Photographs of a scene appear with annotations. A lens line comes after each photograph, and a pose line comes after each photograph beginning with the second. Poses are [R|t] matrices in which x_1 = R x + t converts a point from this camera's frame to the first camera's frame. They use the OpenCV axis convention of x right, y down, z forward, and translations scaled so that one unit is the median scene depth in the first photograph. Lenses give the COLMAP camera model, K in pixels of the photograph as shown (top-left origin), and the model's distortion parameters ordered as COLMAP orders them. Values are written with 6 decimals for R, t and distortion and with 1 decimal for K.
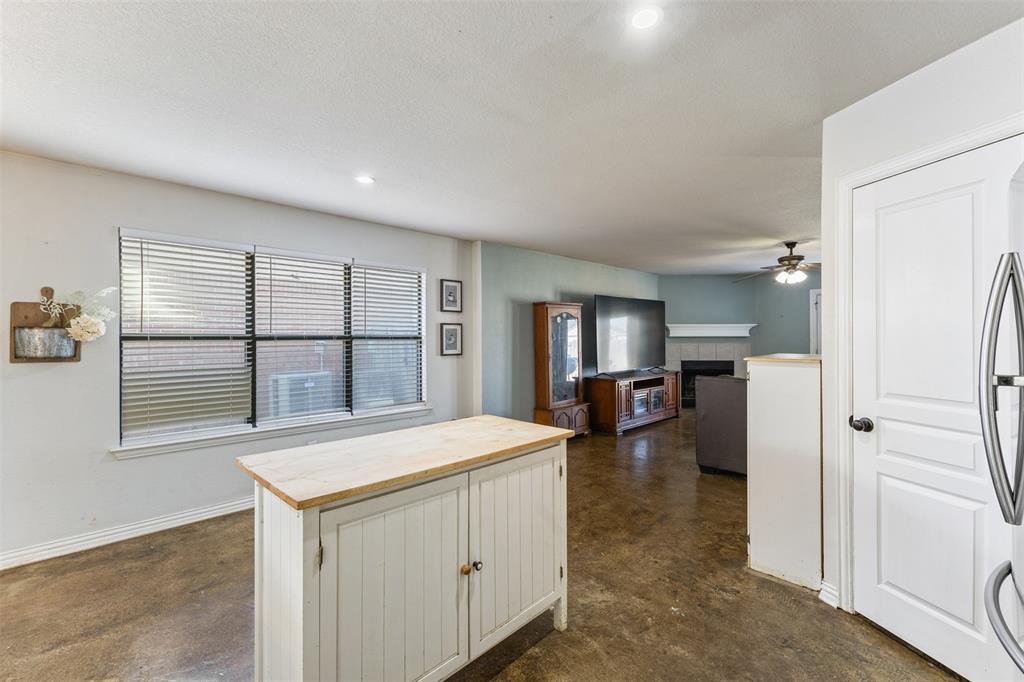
lens RADIAL K [[444.4, 0, 520.8], [0, 444.4, 335.6], [0, 0, 1]] dist [0.003883, 0.000746]
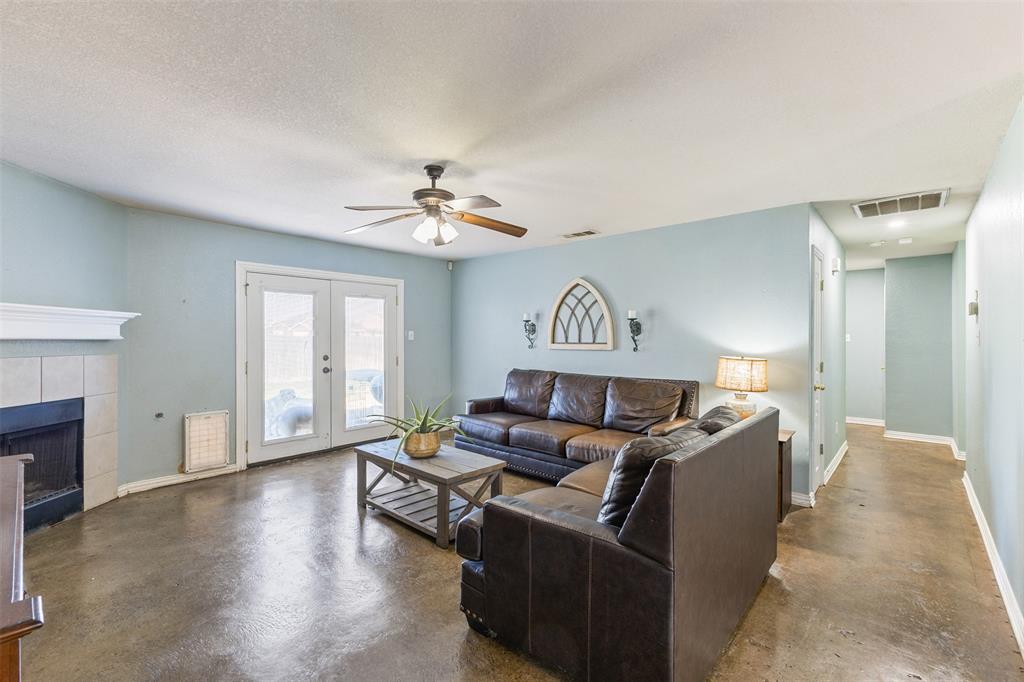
lens RADIAL K [[444.4, 0, 513.9], [0, 444.4, 339.4], [0, 0, 1]] dist [0.003883, 0.000746]
pose [[-0.048398, 0.002692, 0.998825, 0.069413], [-0.005091, 0.999983, -0.002941, 0.001883], [-0.998815, -0.005227, -0.048383, 1.021513]]
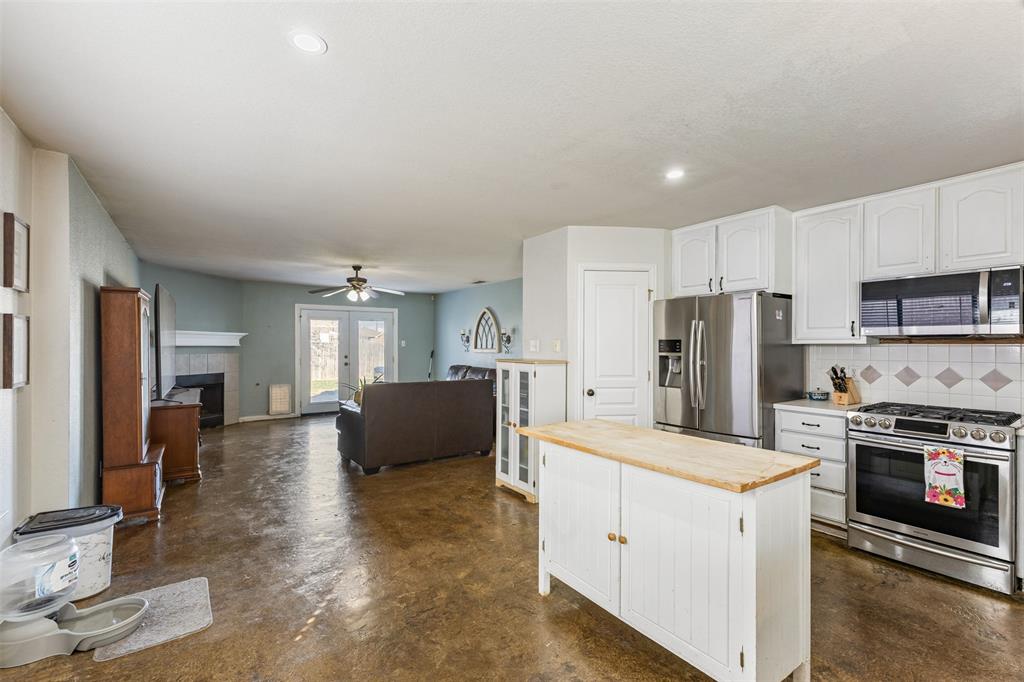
lens RADIAL K [[444.4, 0, 519.1], [0, 444.4, 344.8], [0, 0, 1]] dist [0.003883, 0.000746]
pose [[0.168464, 0.006357, 0.985687, -0.517292], [-0.006183, 0.999966, -0.005392, 0.000983], [-0.985688, -0.005187, 0.168498, 0.421725]]
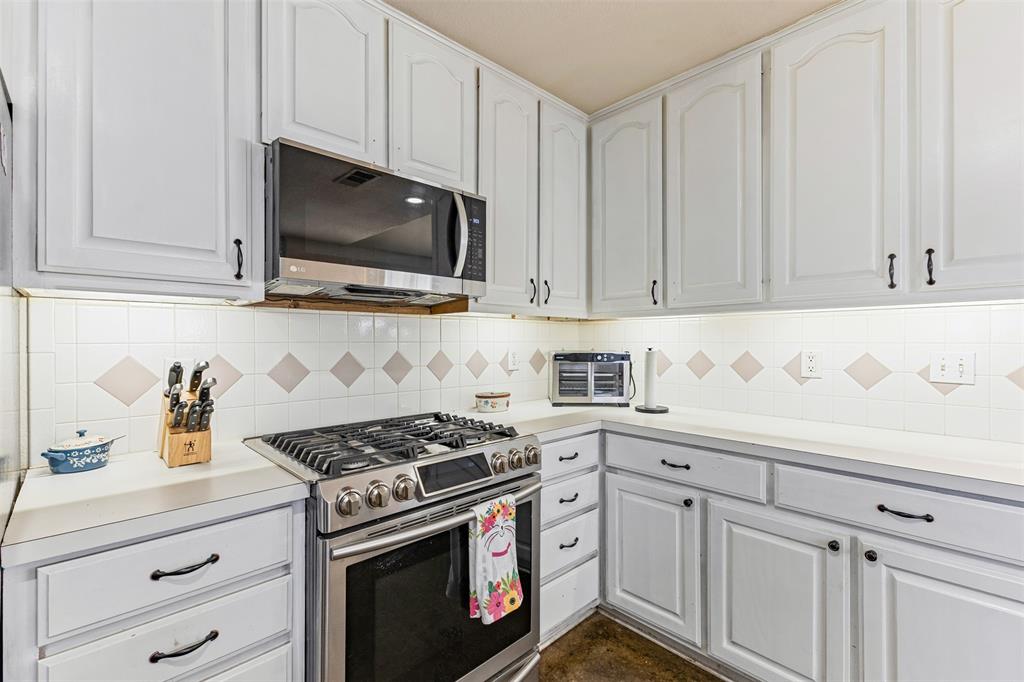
lens RADIAL K [[444.4, 0, 511.8], [0, 444.4, 339.6], [0, 0, 1]] dist [0.003883, 0.000746]
pose [[-0.999612, 0.001424, 0.027834, 0.065871], [0.001371, 0.999997, -0.001898, 0.017241], [-0.027837, -0.001859, -0.999611, 0.291128]]
